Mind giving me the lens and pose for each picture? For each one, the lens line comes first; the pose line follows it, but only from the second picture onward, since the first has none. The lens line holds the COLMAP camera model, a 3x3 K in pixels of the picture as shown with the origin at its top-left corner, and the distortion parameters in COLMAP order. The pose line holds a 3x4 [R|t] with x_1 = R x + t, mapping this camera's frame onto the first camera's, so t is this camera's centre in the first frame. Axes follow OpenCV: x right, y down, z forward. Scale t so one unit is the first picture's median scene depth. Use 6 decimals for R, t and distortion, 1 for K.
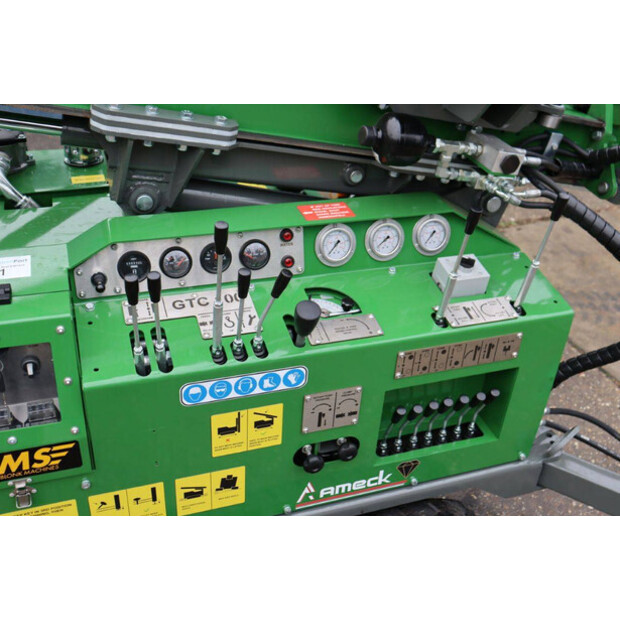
lens RADIAL K [[692.5, 0, 304.1], [0, 692.5, 309.5], [0, 0, 1]] dist [-0.004631, 0.000000]
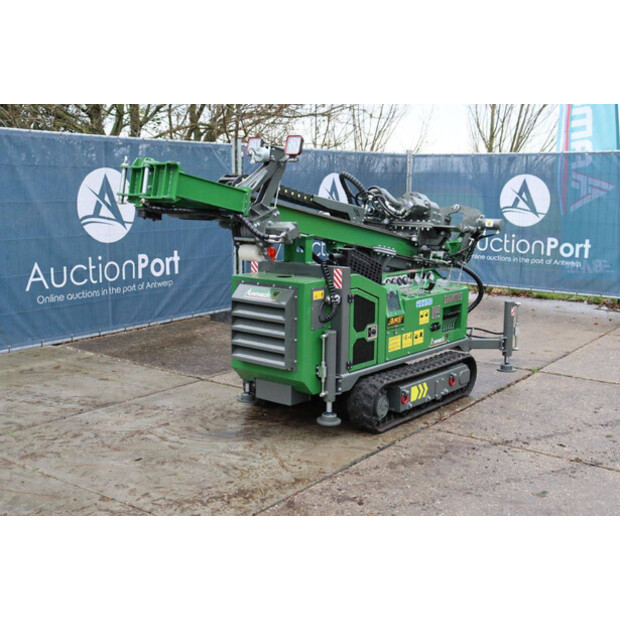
lens RADIAL K [[764.9, 0, 296.0], [0, 764.9, 311.5], [0, 0, 1]] dist [0.013247, 0.000000]
pose [[0.852818, -0.129286, 0.505952, -2.877035], [0.310785, 0.904262, -0.292783, 1.180857], [-0.419660, 0.406933, 0.811351, -2.239371]]
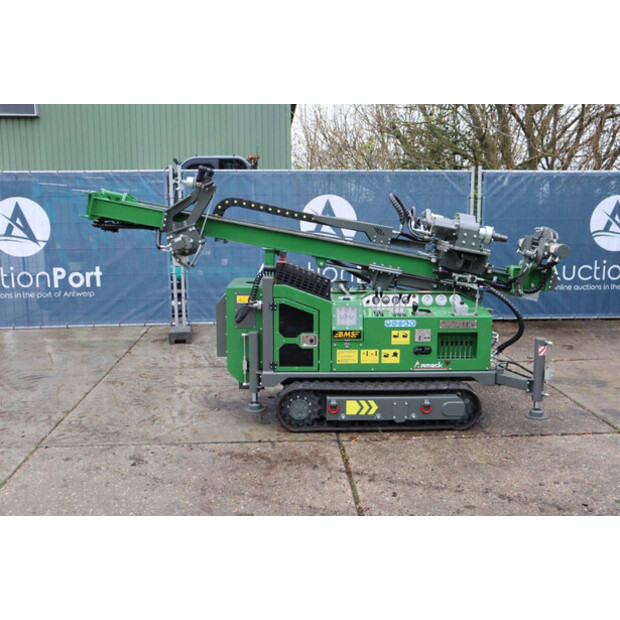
lens RADIAL K [[616.8, 0, 310.5], [0, 616.8, 312.2], [0, 0, 1]] dist [-0.061885, 0.000000]
pose [[0.953272, -0.001782, -0.302108, 0.481551], [-0.118219, 0.918043, -0.378445, 1.404012], [0.278023, 0.396476, 0.874934, -2.242603]]
